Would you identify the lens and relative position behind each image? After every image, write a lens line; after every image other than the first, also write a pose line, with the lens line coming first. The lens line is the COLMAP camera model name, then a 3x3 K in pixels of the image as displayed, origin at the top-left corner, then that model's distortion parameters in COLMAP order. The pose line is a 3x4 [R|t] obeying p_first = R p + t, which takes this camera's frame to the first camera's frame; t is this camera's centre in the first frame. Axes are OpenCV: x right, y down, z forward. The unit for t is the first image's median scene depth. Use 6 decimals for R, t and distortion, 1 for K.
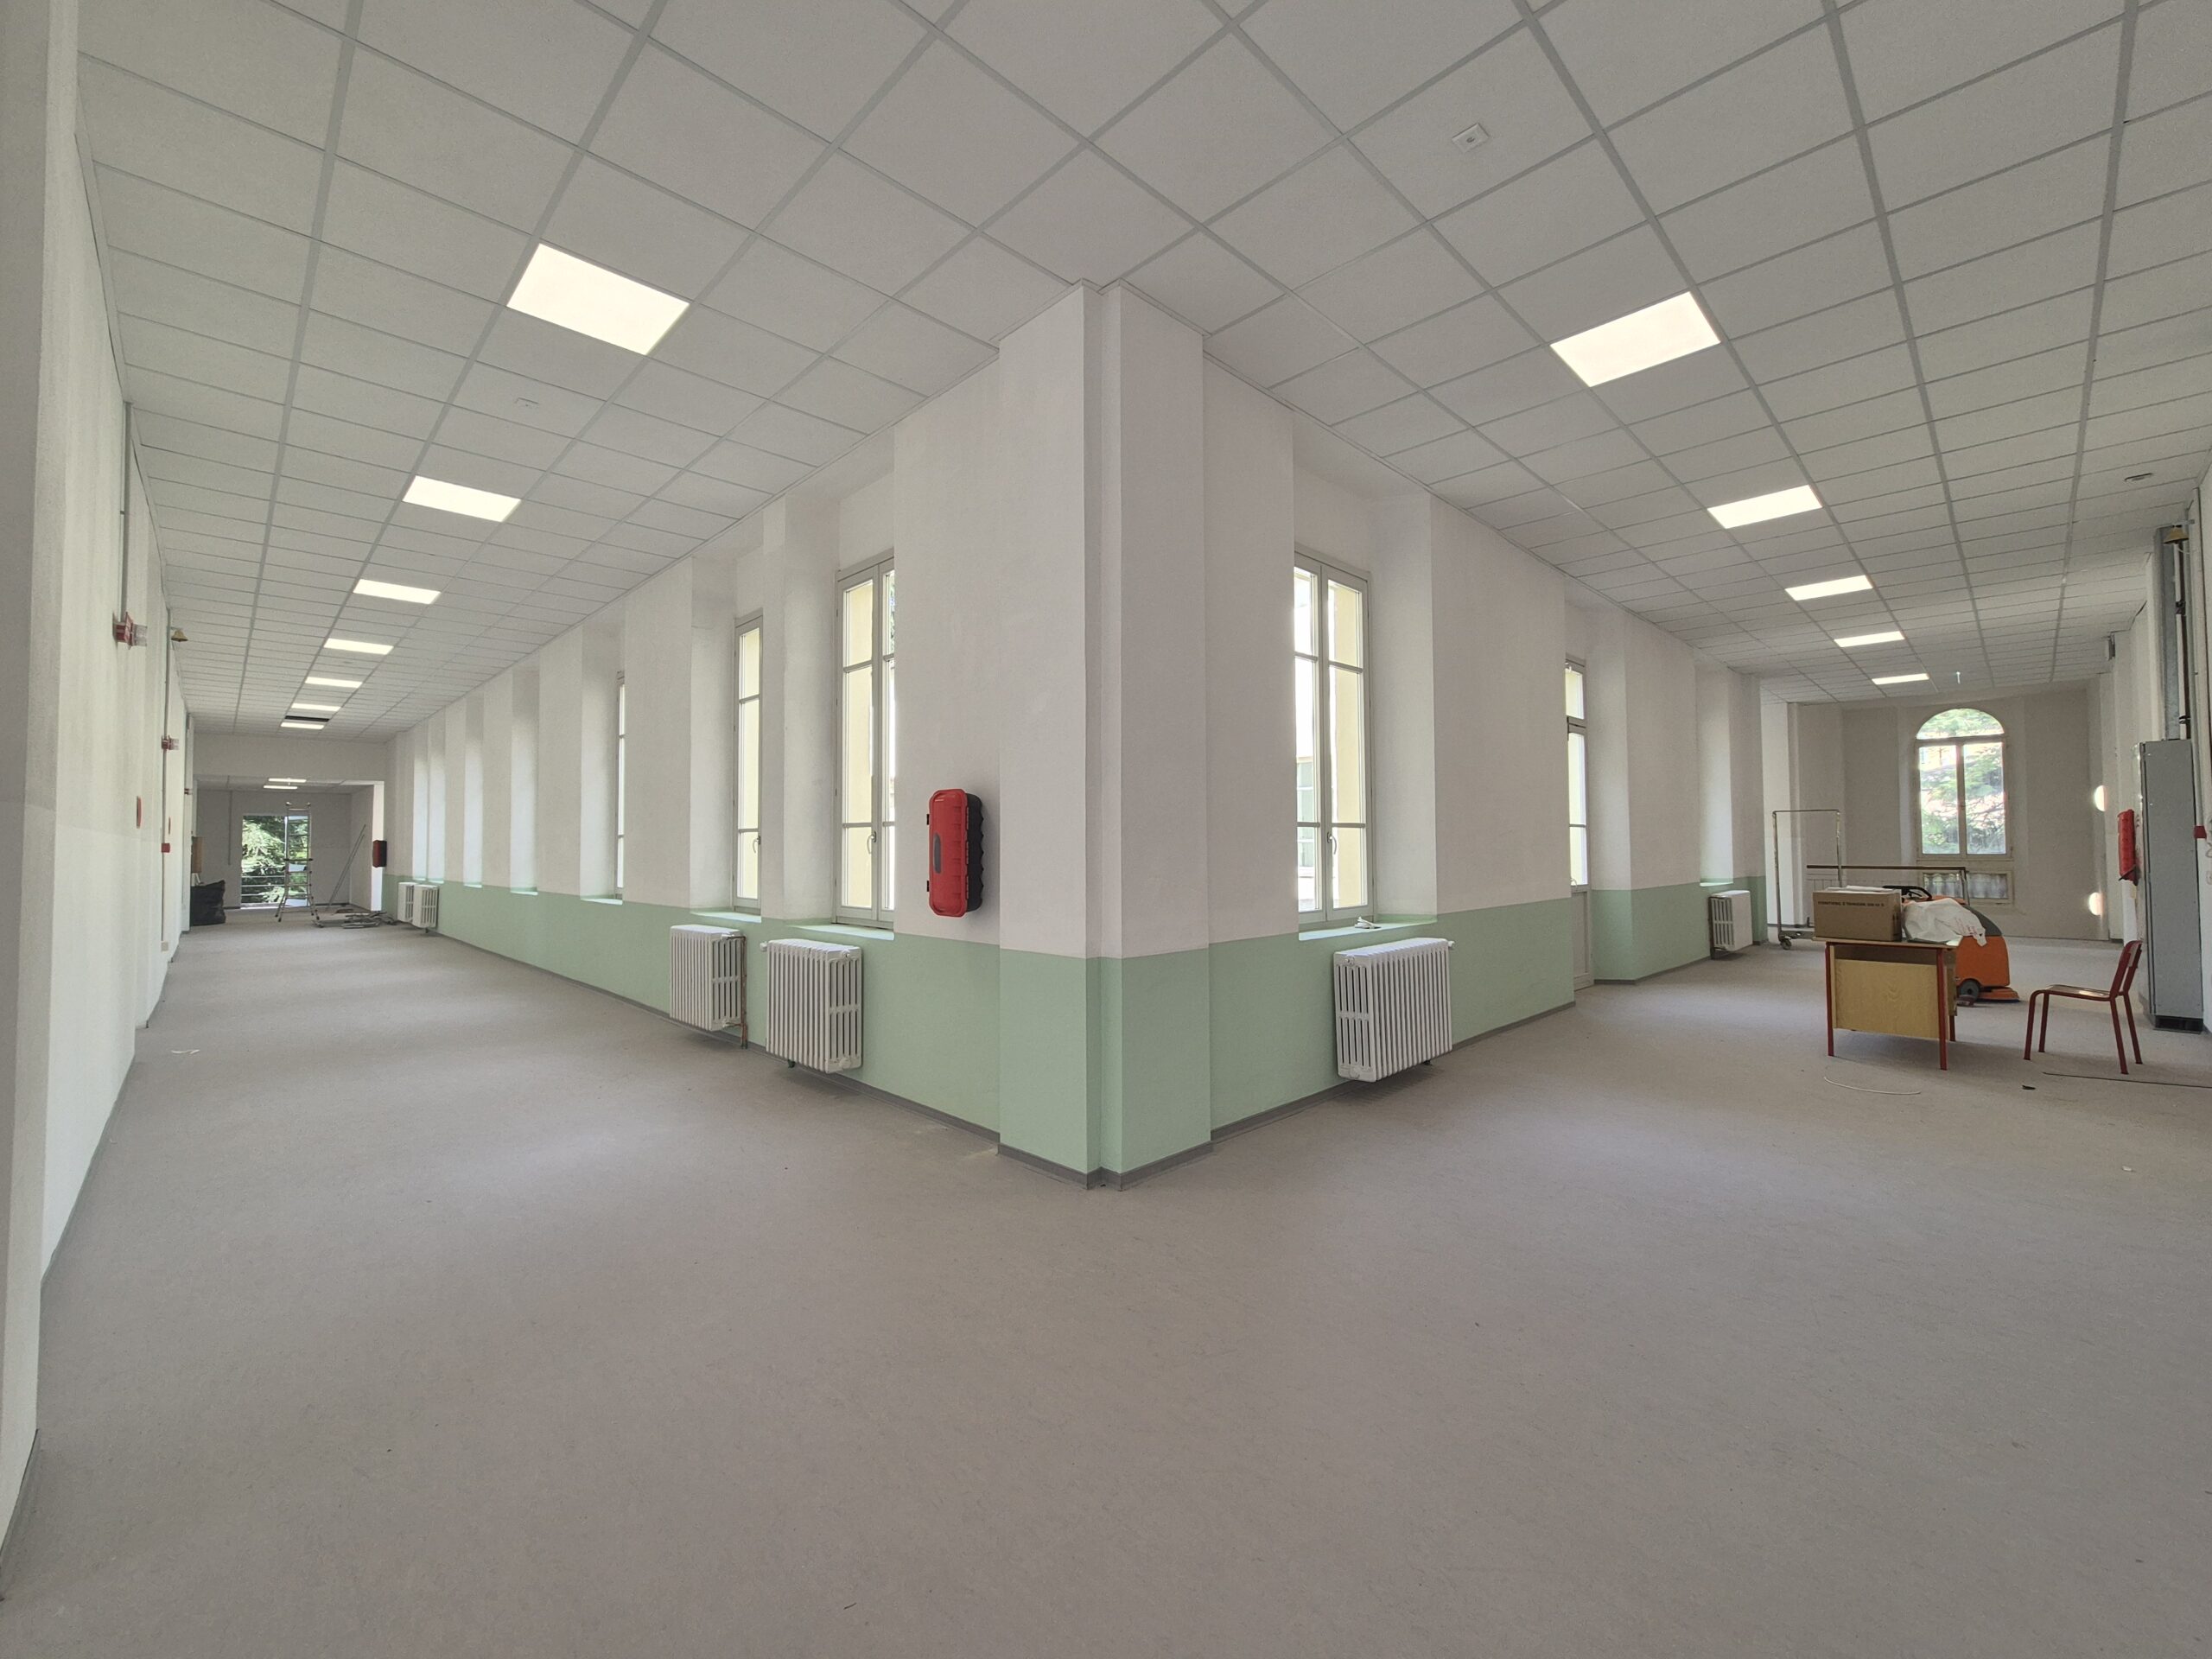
lens RADIAL K [[904.3, 0, 1100.8], [0, 904.3, 845.8], [0, 0, 1]] dist [-0.001984, -0.000772]
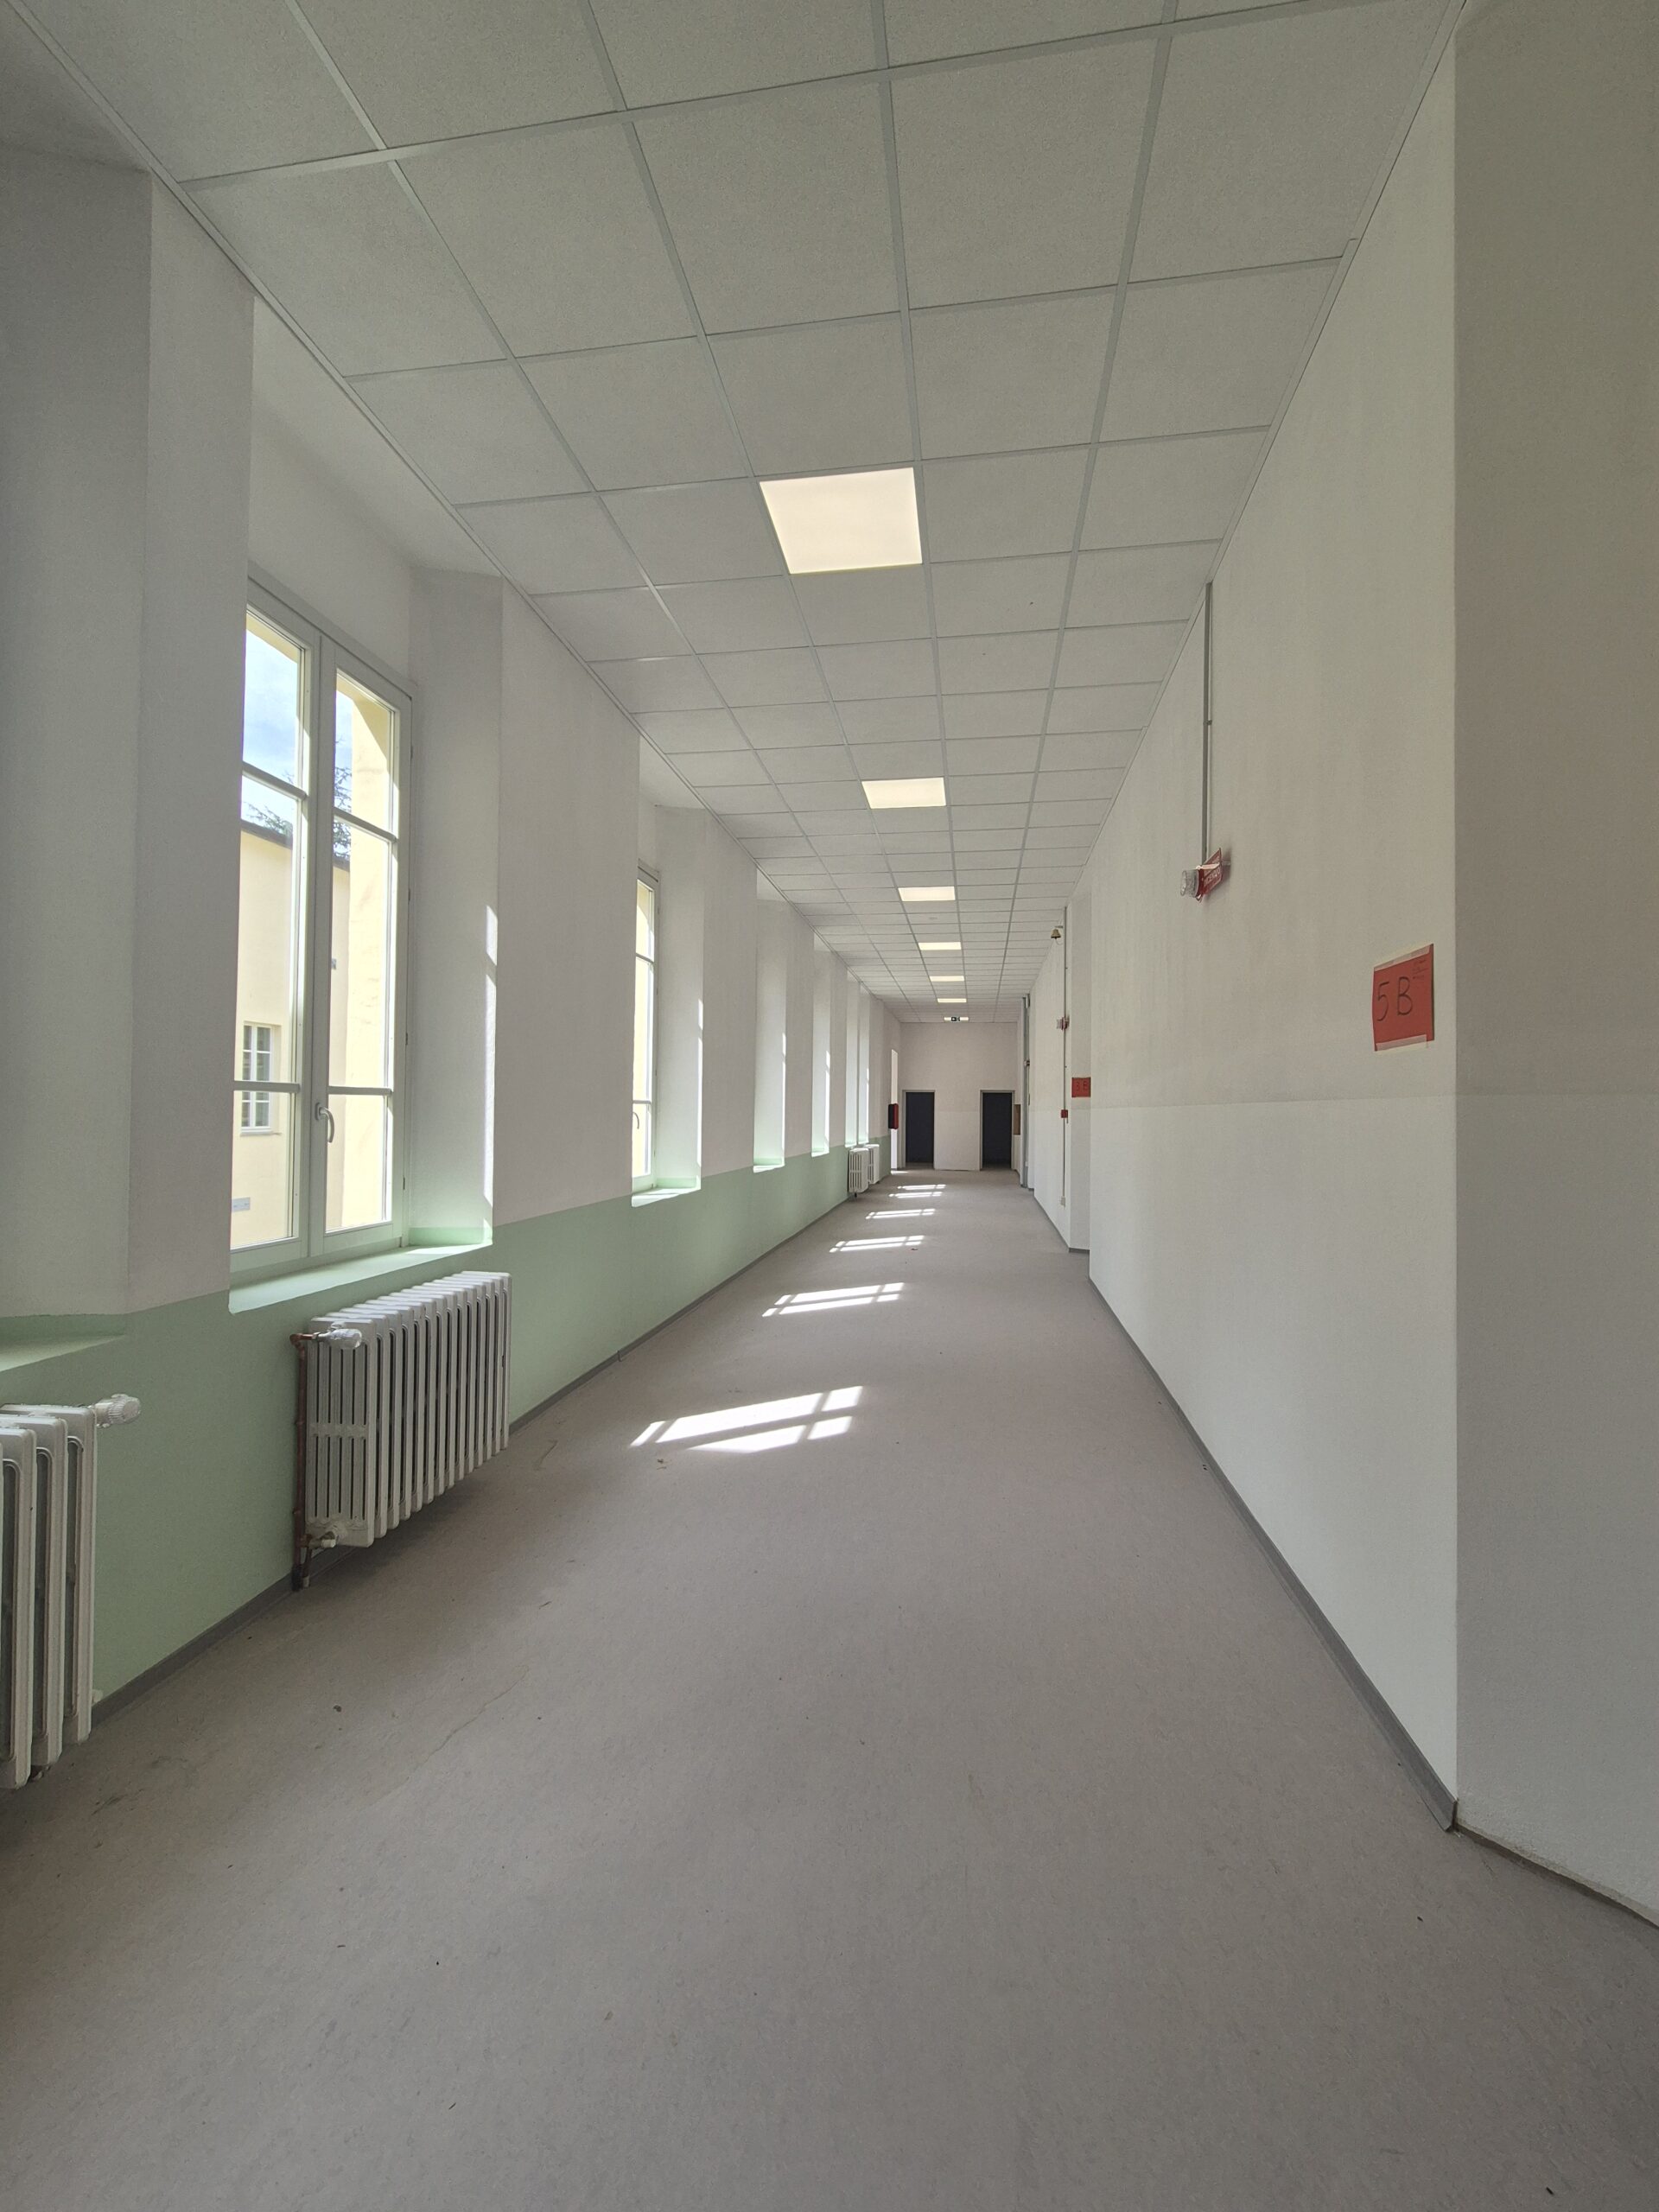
lens RADIAL K [[904.3, 0, 826.2], [0, 904.3, 1117.1], [0, 0, 1]] dist [-0.001984, -0.000772]
pose [[0.820936, 0.026519, 0.570404, 0.195122], [-0.024516, 0.999637, -0.011191, -0.007747], [-0.570494, -0.004797, 0.821288, 0.353510]]
